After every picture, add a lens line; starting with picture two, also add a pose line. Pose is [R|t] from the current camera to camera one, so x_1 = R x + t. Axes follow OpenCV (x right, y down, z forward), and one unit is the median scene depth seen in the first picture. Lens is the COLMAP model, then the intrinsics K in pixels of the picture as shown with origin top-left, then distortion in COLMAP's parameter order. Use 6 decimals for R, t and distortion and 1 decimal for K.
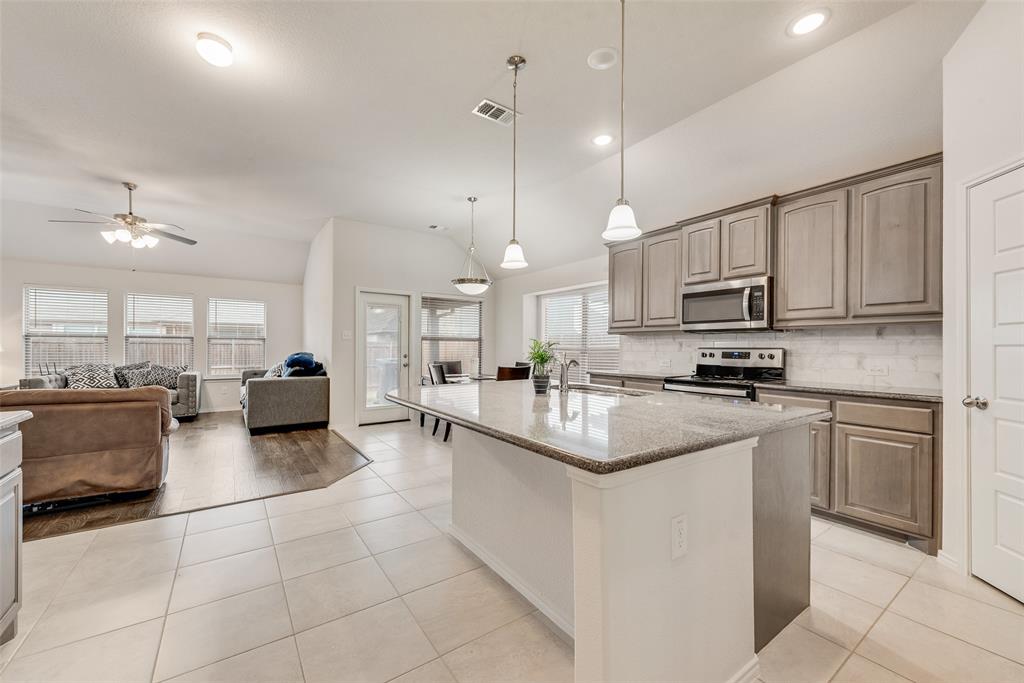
lens RADIAL K [[401.7, 0, 504.7], [0, 401.7, 342.5], [0, 0, 1]] dist [0.007081, 0.000012]
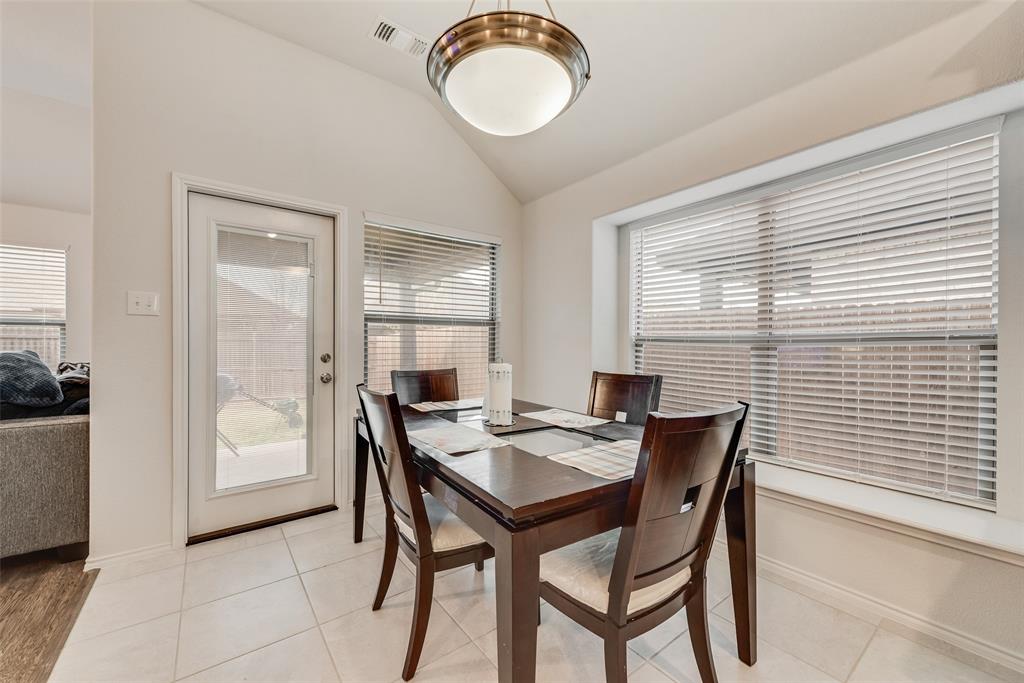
lens RADIAL K [[401.7, 0, 504.7], [0, 401.7, 342.5], [0, 0, 1]] dist [0.007081, 0.000012]
pose [[0.999336, -0.003790, 0.036248, -0.072280], [0.003436, 0.999946, 0.009839, 0.013622], [-0.036284, -0.009707, 0.999294, 0.569668]]
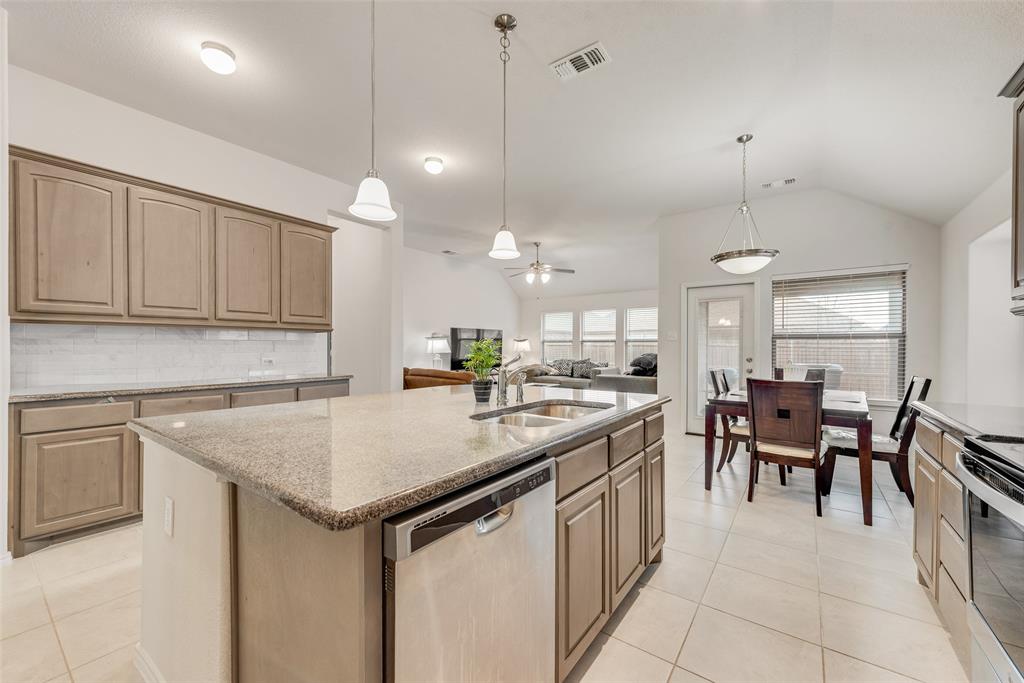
lens RADIAL K [[393.7, 0, 496.3], [0, 393.7, 348.3], [0, 0, 1]] dist [0.001217, 0.000084]
pose [[0.301867, 0.000889, -0.953350, 0.346017], [0.010838, 0.999932, 0.004364, 0.002224], [0.953289, -0.011650, 0.301837, 0.293631]]
